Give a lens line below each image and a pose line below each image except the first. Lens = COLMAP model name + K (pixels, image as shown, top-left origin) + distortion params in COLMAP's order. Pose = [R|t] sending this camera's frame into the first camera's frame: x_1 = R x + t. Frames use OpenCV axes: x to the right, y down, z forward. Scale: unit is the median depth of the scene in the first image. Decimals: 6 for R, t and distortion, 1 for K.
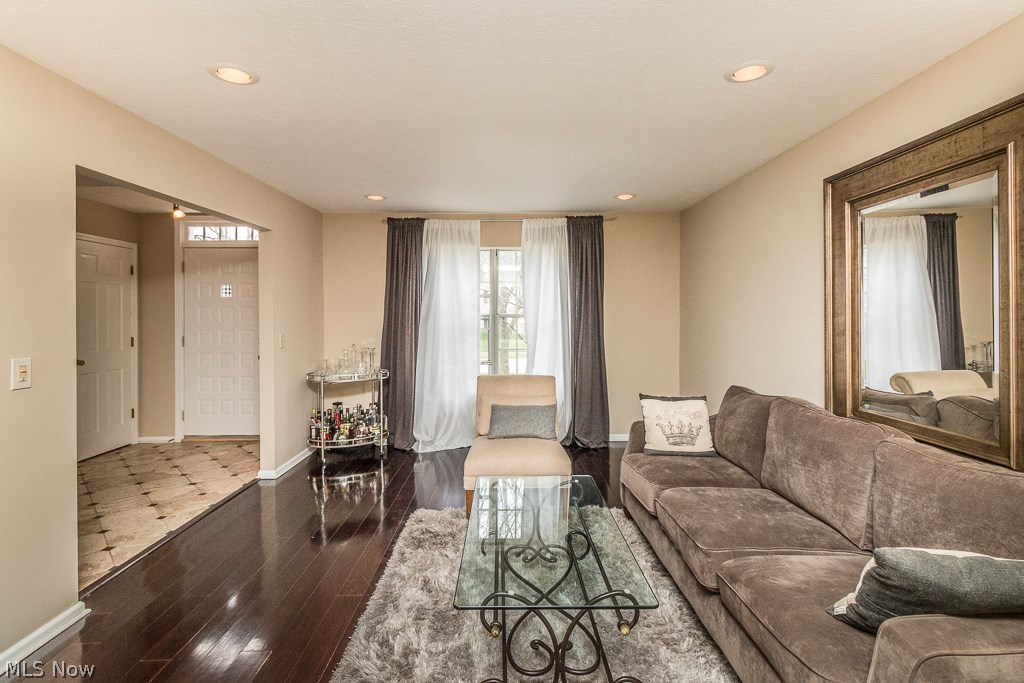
lens RADIAL K [[462.5, 0, 512.3], [0, 462.5, 349.8], [0, 0, 1]] dist [-0.004817, -0.001802]
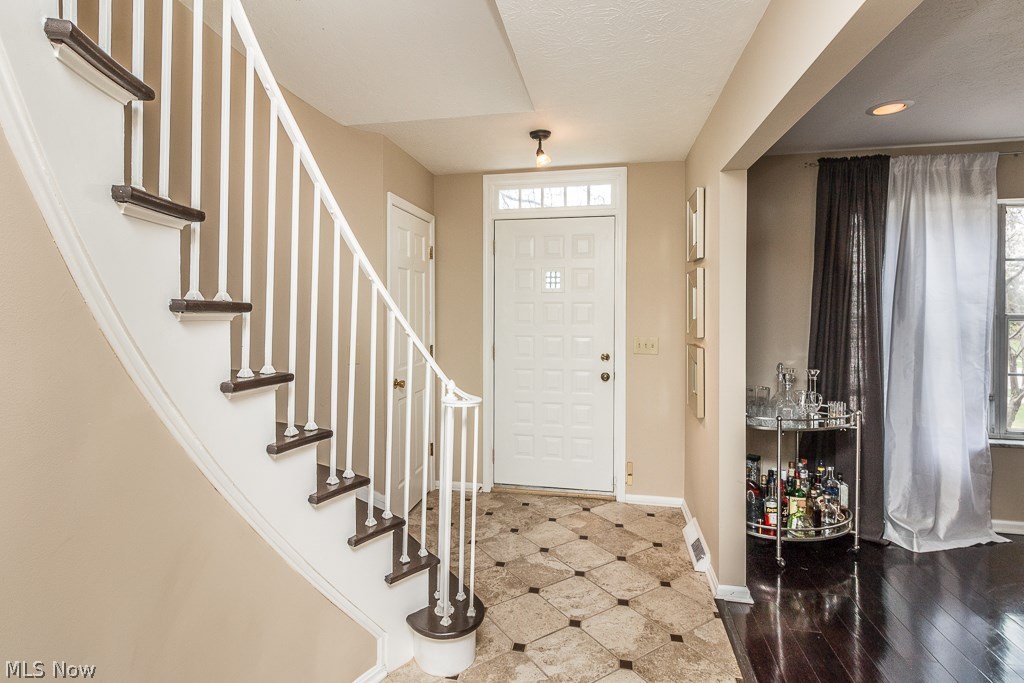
lens RADIAL K [[506.1, 0, 512.4], [0, 506.1, 337.3], [0, 0, 1]] dist [-0.002193, -0.000478]
pose [[0.979856, 0.004523, -0.199653, -0.529042], [0.000695, 0.999660, 0.026058, -0.061451], [0.199703, -0.025672, 0.979520, 0.238866]]
